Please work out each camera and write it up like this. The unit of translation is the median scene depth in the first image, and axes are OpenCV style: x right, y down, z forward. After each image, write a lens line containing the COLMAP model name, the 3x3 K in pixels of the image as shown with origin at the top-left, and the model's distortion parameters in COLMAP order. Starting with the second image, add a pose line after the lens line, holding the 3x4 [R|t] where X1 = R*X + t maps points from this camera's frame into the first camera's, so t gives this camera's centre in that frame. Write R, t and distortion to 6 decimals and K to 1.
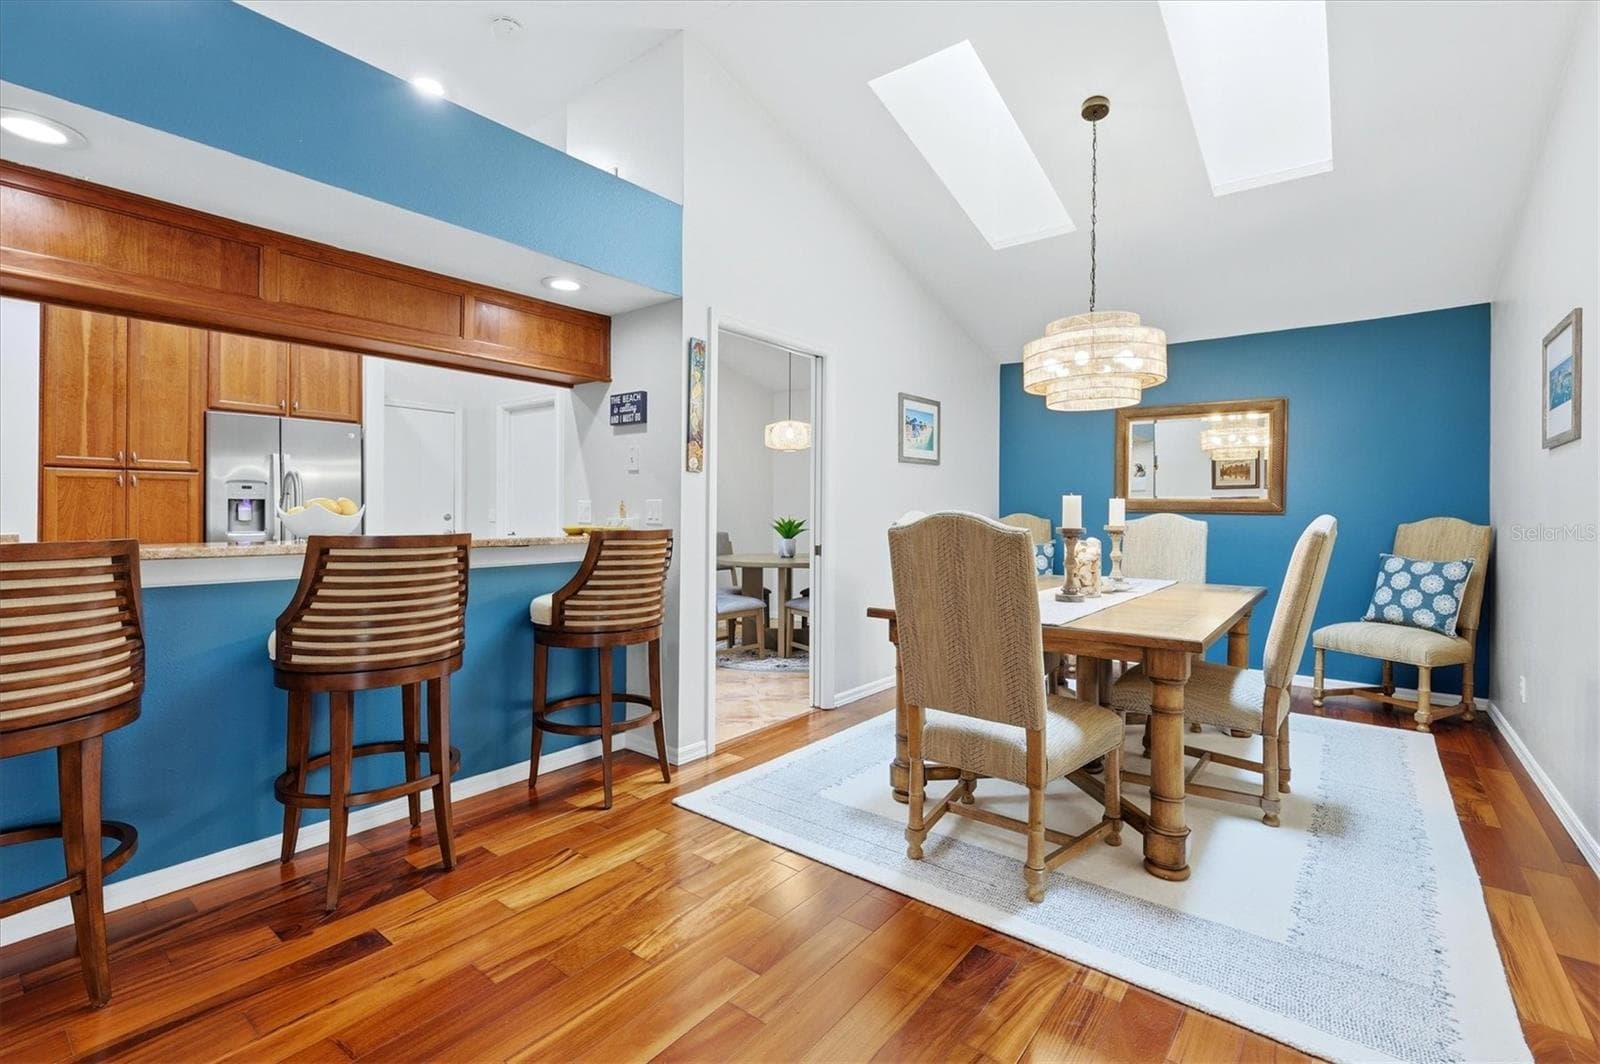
lens RADIAL K [[711.0, 0, 799.5], [0, 711.0, 511.0], [0, 0, 1]] dist [0.009919, 0.000146]
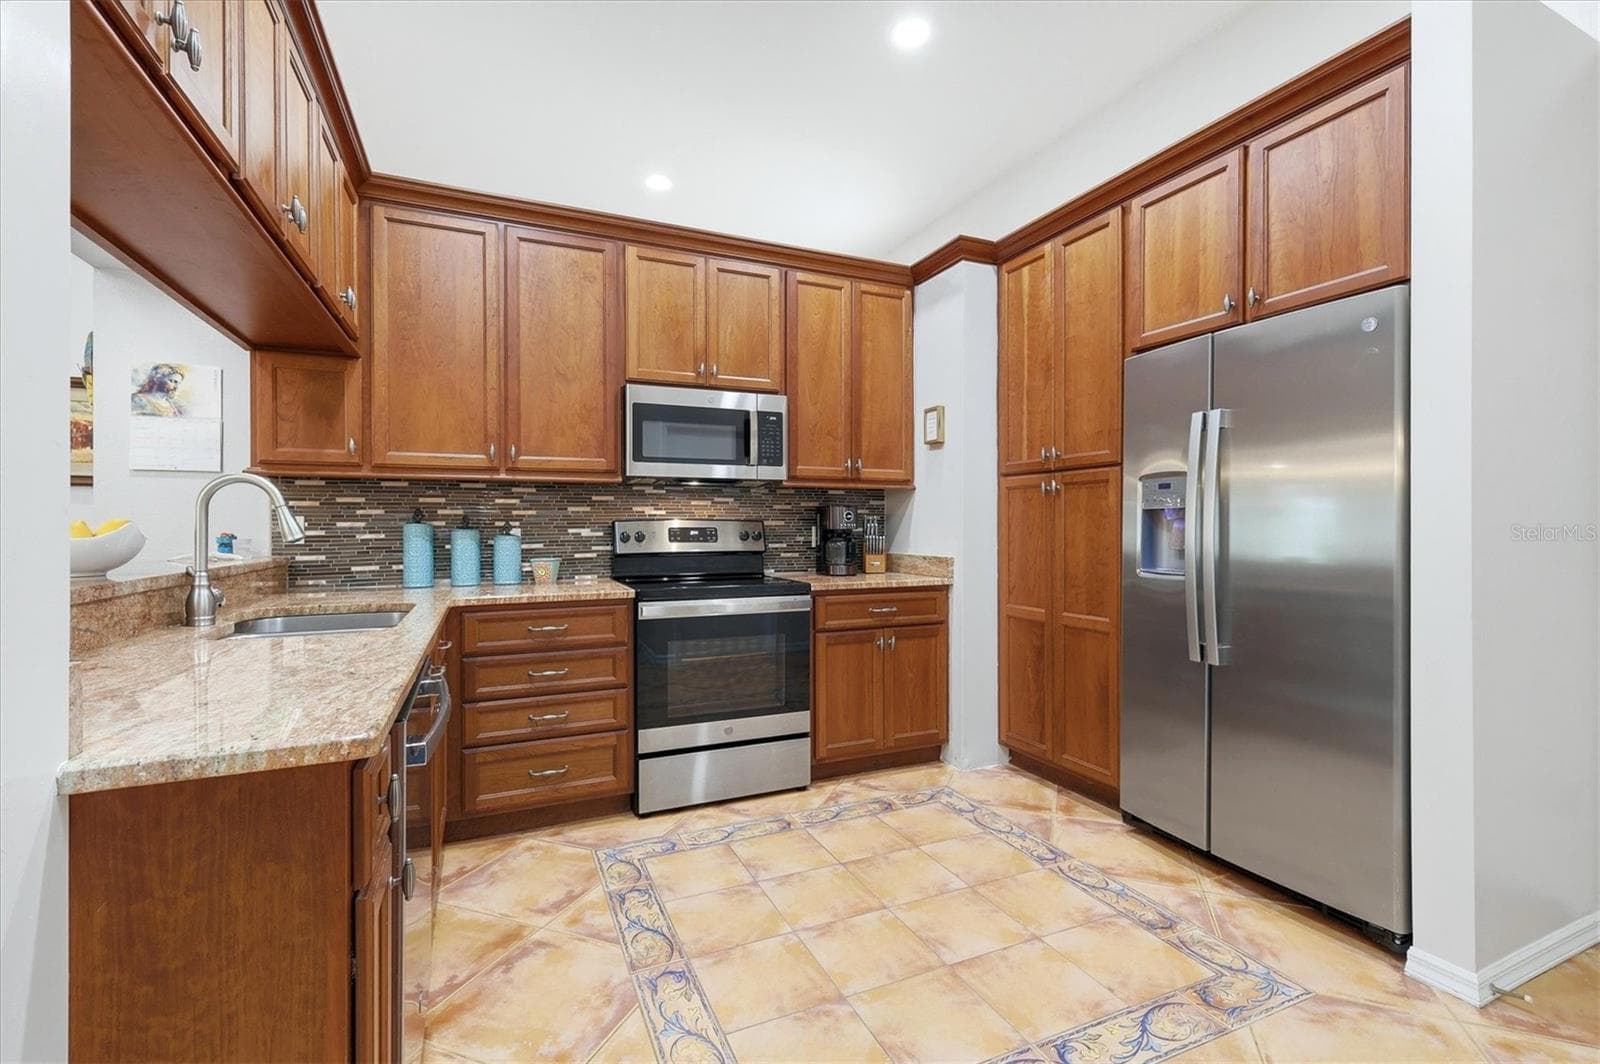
lens RADIAL K [[699.2, 0, 800.0], [0, 699.2, 532.0], [0, 0, 1]] dist [0.003125, 0.000108]
pose [[-0.464952, 0.002034, -0.885334, -0.287250], [0.000071, 0.999997, 0.002260, -0.001012], [0.885336, 0.000988, -0.464951, 1.458694]]
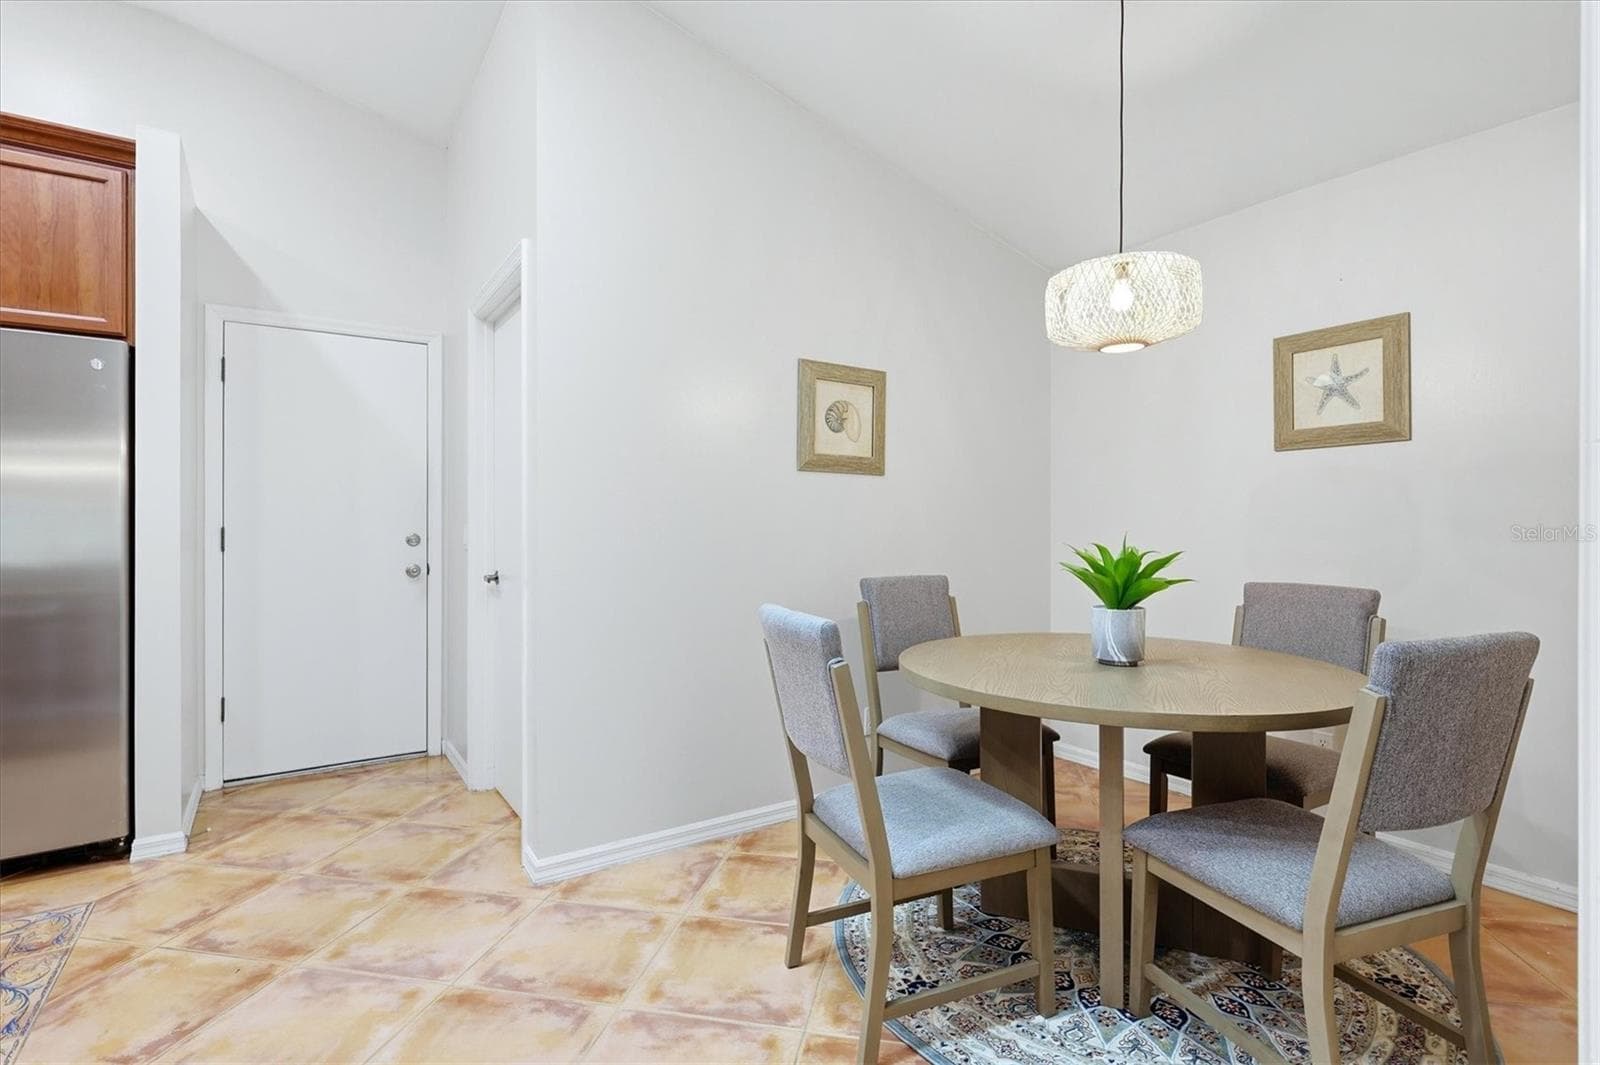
lens RADIAL K [[781.1, 0, 804.6], [0, 781.1, 524.4], [0, 0, 1]] dist [0.001776, -0.000133]
pose [[0.948792, -0.004474, -0.315871, -0.071173], [0.005194, 0.999985, 0.001438, -0.001579], [0.315860, -0.003005, 0.948801, 1.070517]]
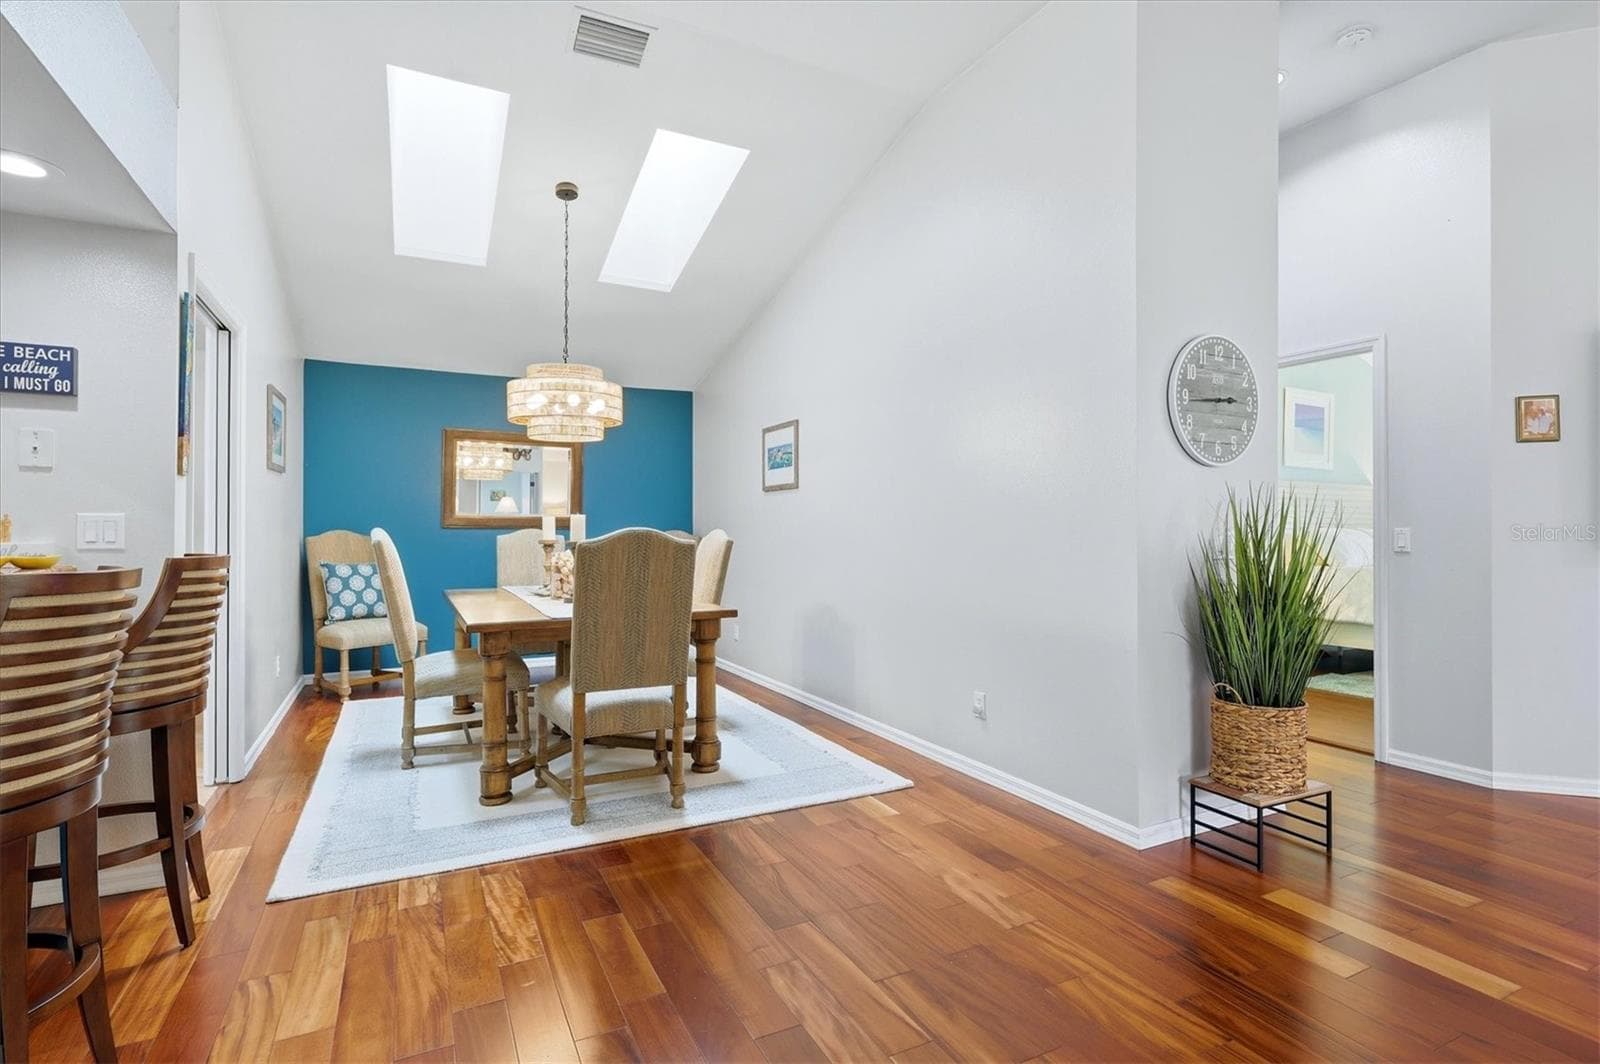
lens RADIAL K [[781.1, 0, 804.6], [0, 781.1, 523.9], [0, 0, 1]] dist [0.001776, -0.000133]
pose [[0.423787, -0.001214, 0.905761, -0.584954], [0.001823, 0.999998, 0.000487, -0.004868], [-0.905760, 0.001445, 0.423788, 0.081628]]
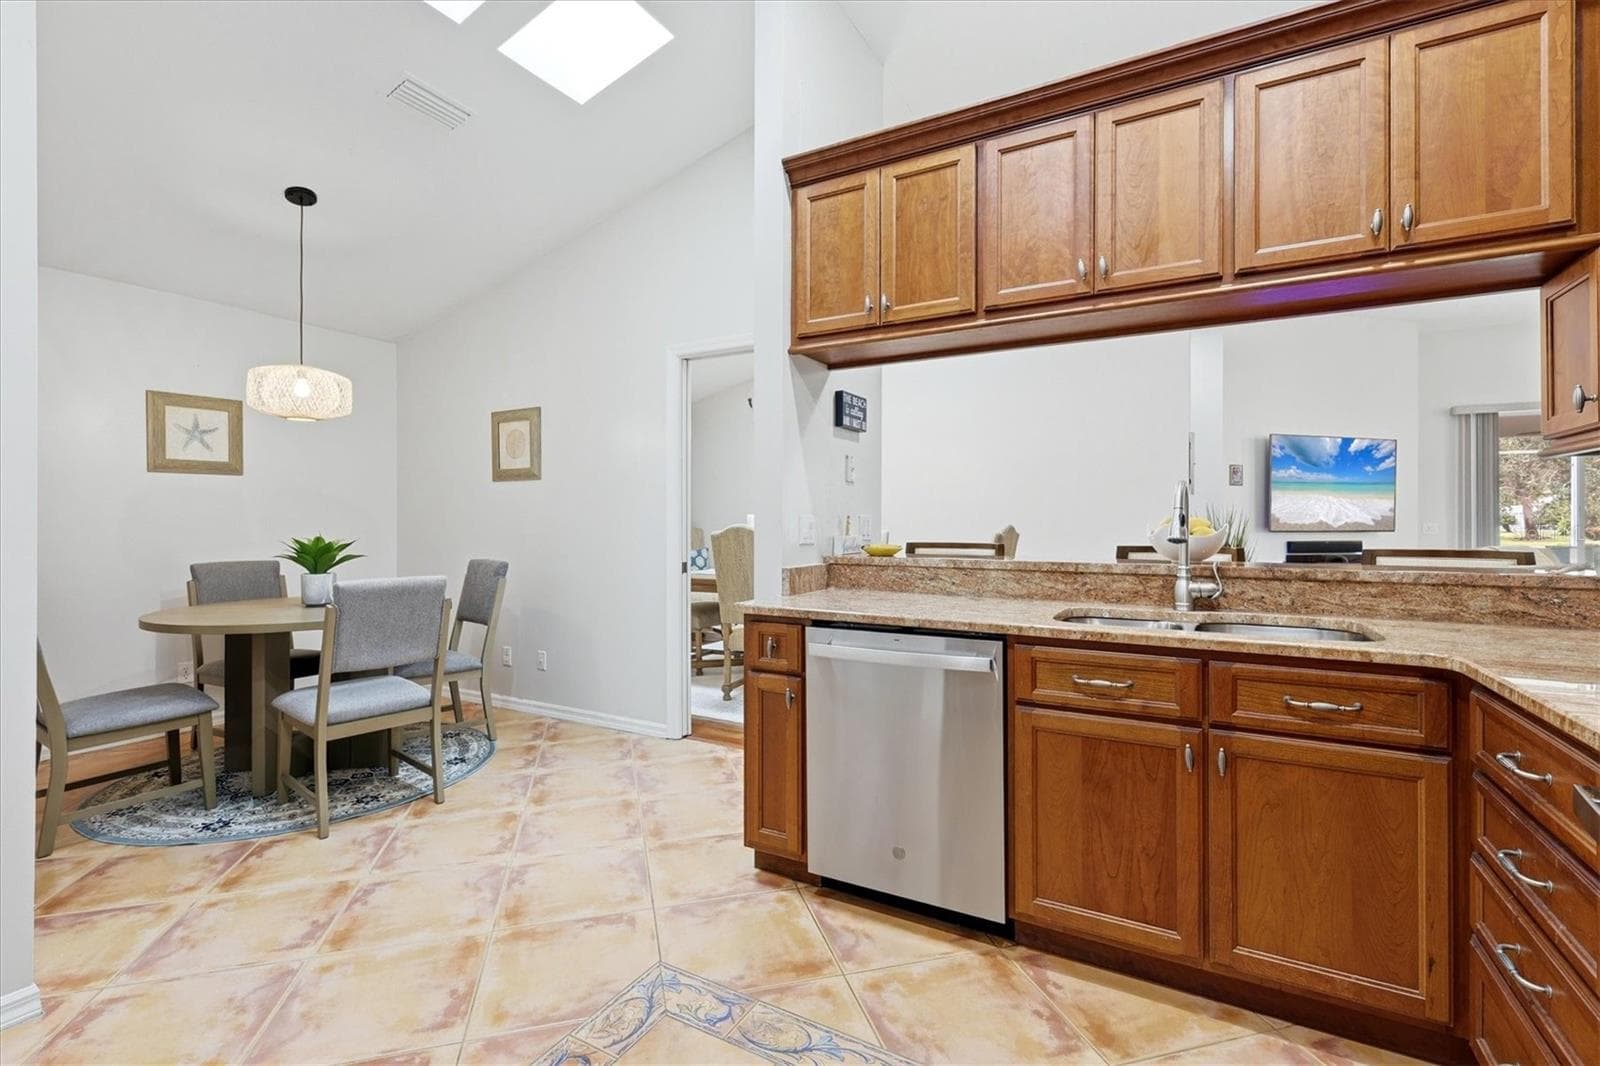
lens RADIAL K [[715.5, 0, 802.0], [0, 715.5, 525.9], [0, 0, 1]] dist [-0.000605, -0.000118]
pose [[-0.154985, -0.012320, 0.987840, -1.149303], [-0.003141, 0.999923, 0.011978, -0.012127], [-0.987912, -0.001247, -0.155012, 1.246362]]
